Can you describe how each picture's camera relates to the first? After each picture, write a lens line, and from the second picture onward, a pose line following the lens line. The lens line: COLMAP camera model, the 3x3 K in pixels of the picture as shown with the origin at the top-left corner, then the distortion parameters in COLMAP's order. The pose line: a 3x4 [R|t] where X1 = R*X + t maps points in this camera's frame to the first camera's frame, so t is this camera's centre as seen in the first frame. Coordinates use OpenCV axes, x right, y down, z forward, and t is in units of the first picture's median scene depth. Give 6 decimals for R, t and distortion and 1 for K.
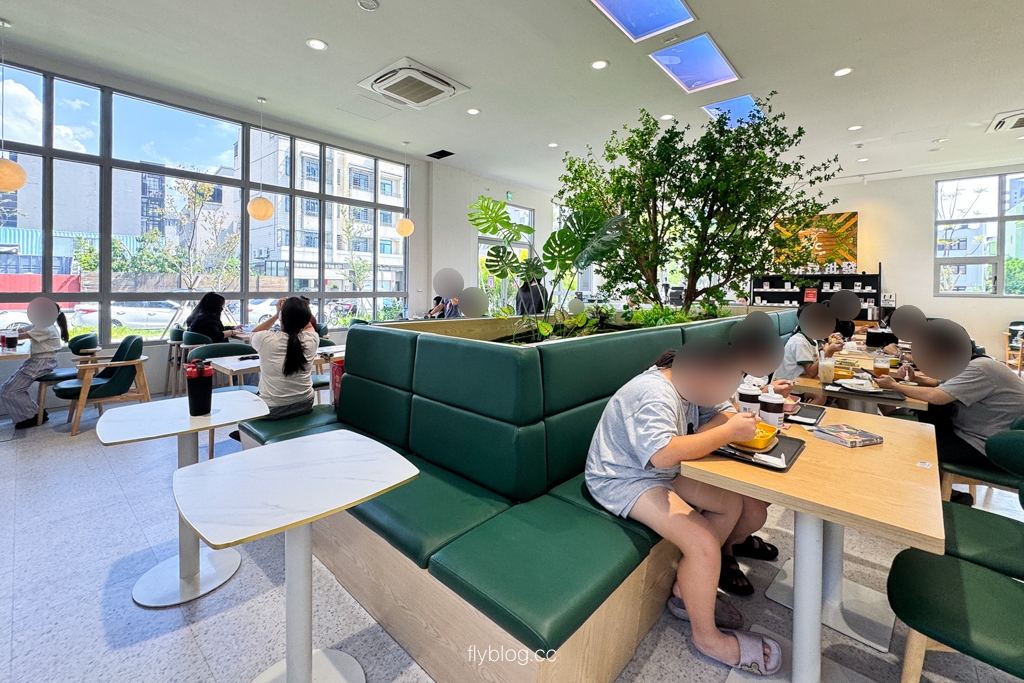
lens RADIAL K [[432.8, 0, 492.3], [0, 432.8, 287.2], [0, 0, 1]] dist [-0.000699, -0.000215]
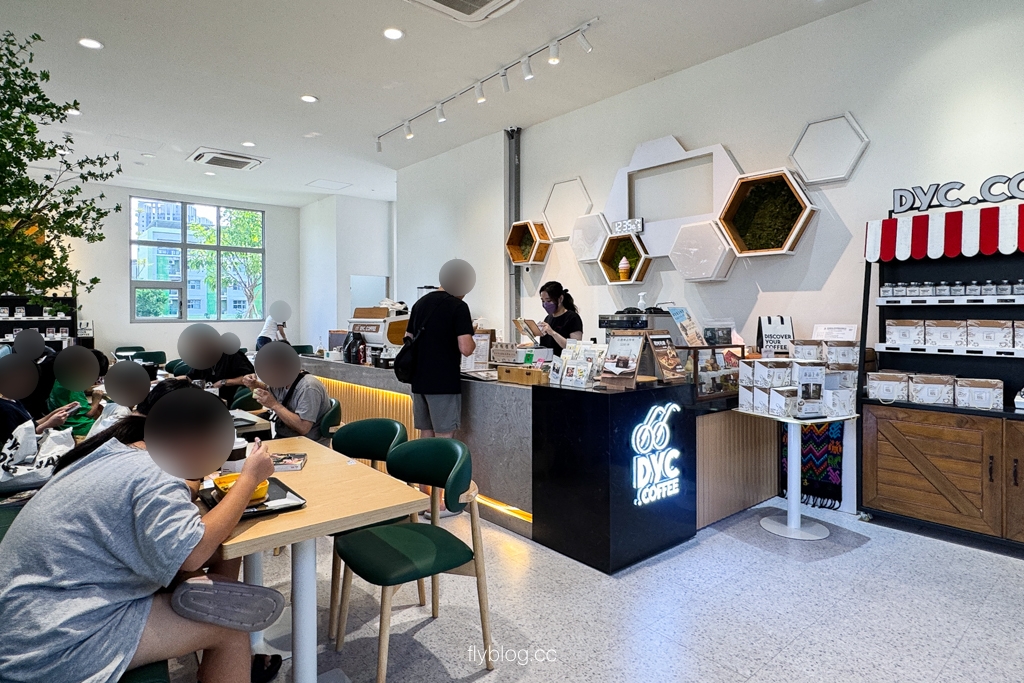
lens RADIAL K [[566.6, 0, 527.8], [0, 566.6, 316.3], [0, 0, 1]] dist [0.001410, -0.001995]
pose [[0.082451, -0.015024, 0.996482, -0.087834], [0.007585, 0.999867, 0.014448, -0.002843], [-0.996566, 0.006367, 0.082554, 0.062303]]
